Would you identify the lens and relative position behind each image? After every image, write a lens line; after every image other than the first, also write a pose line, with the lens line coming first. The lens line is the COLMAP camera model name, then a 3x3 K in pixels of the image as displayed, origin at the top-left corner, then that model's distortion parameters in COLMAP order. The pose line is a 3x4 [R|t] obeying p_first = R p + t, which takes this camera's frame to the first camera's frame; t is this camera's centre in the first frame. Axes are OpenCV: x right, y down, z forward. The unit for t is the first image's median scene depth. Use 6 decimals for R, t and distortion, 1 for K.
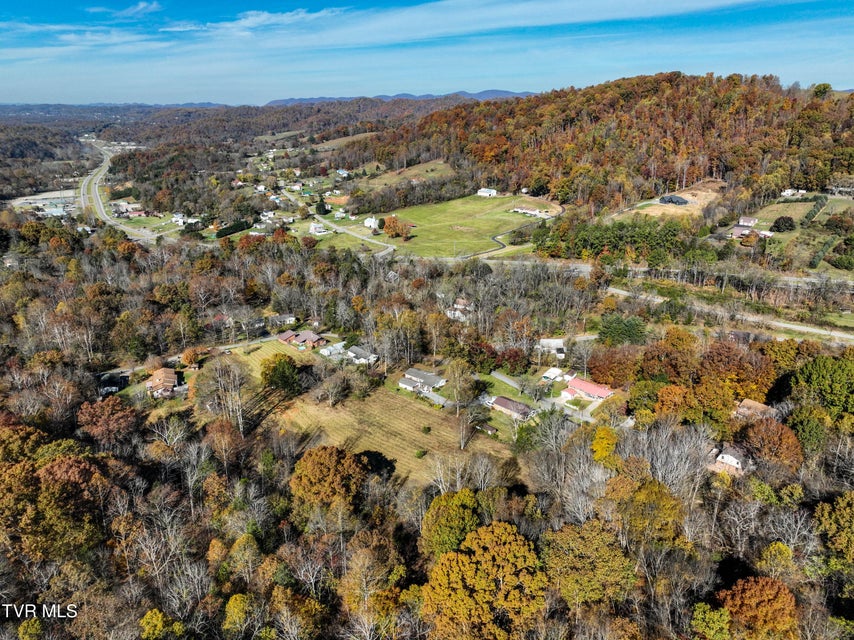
lens RADIAL K [[599.2, 0, 426.4], [0, 599.2, 318.7], [0, 0, 1]] dist [-0.001739, 0.017525]
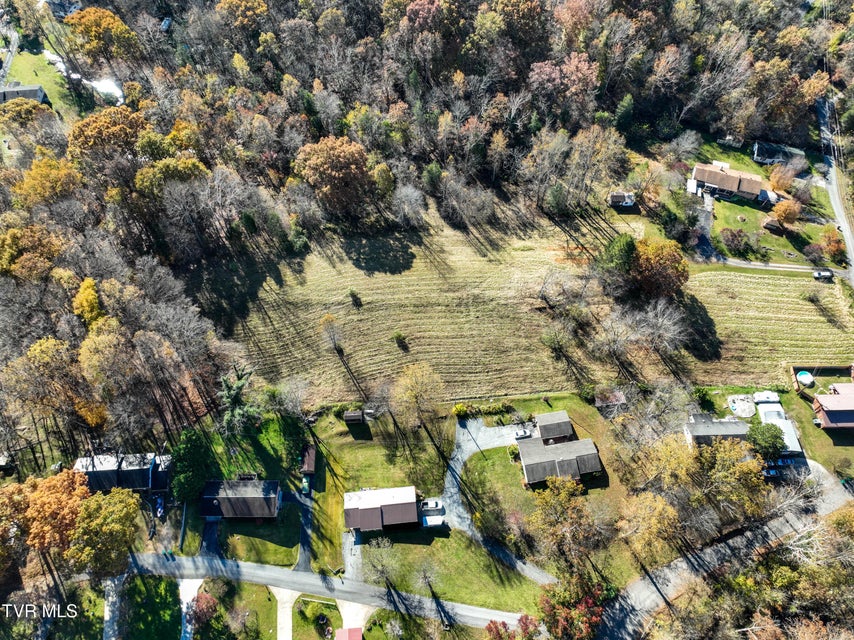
lens RADIAL K [[599.2, 0, 430.2], [0, 599.2, 318.4], [0, 0, 1]] dist [-0.001739, 0.017525]
pose [[-0.634252, 0.656148, -0.408893, 0.094905], [-0.270859, 0.306779, 0.912427, -0.184423], [0.724127, 0.689461, -0.016852, 0.371068]]
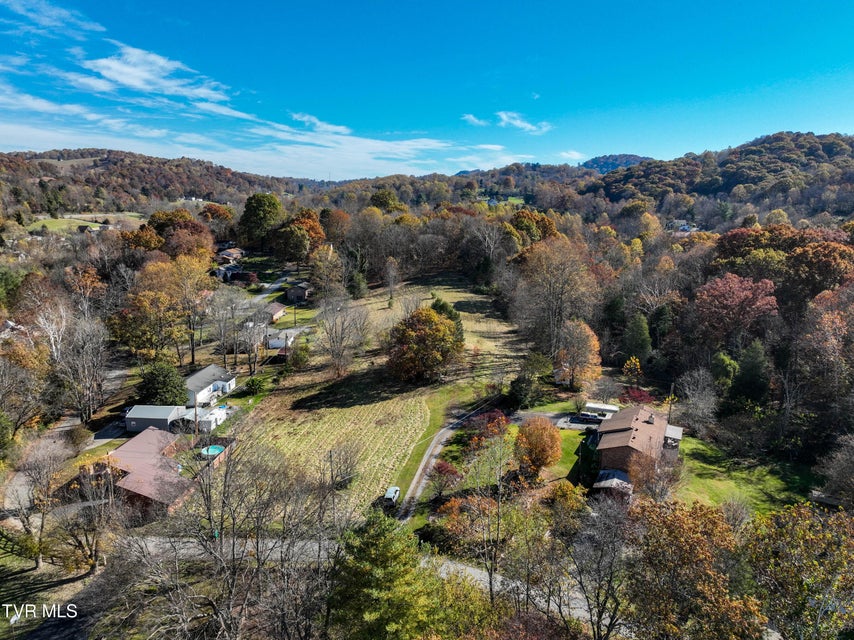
lens RADIAL K [[599.2, 0, 430.0], [0, 599.2, 323.7], [0, 0, 1]] dist [-0.001739, 0.017525]
pose [[-0.688827, -0.157193, 0.707678, -0.258660], [0.231333, 0.877504, 0.420086, -0.061094], [-0.687025, 0.453076, -0.568084, 0.544372]]
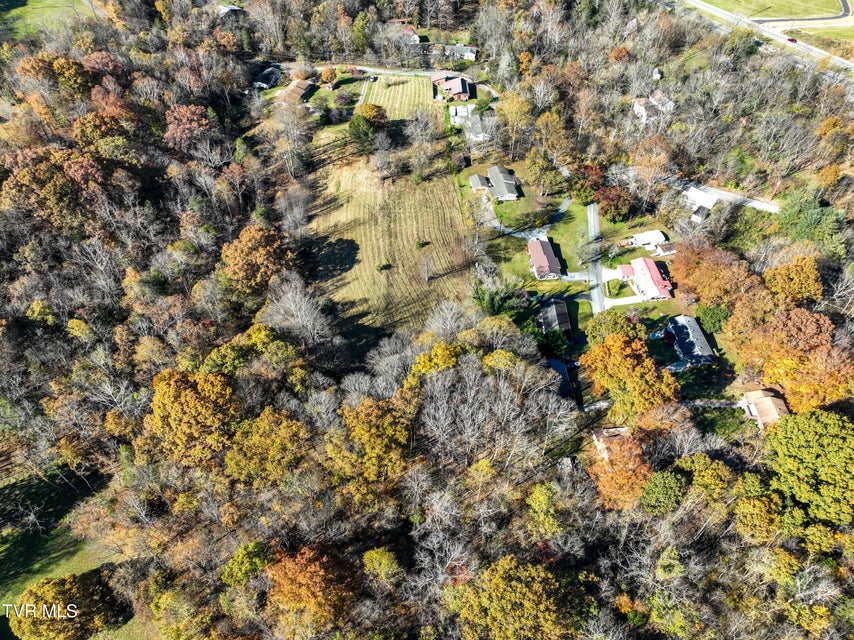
lens RADIAL K [[599.2, 0, 429.5], [0, 599.2, 313.1], [0, 0, 1]] dist [-0.001739, 0.017525]
pose [[0.776164, 0.477558, -0.411713, 0.167679], [-0.218948, 0.816463, 0.534276, -0.088381], [0.591295, -0.324542, 0.738270, 0.093690]]
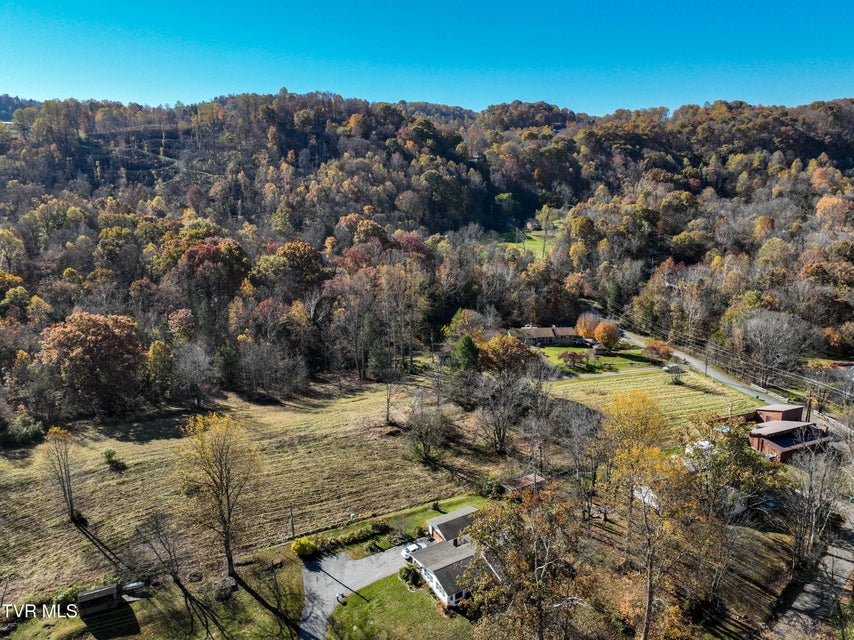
lens RADIAL K [[599.2, 0, 429.2], [0, 599.2, 320.5], [0, 0, 1]] dist [-0.001739, 0.017525]
pose [[-0.321899, 0.239135, -0.916076, 0.122236], [-0.302209, 0.891008, 0.338784, -0.052415], [0.897246, 0.385900, -0.214546, 0.441892]]
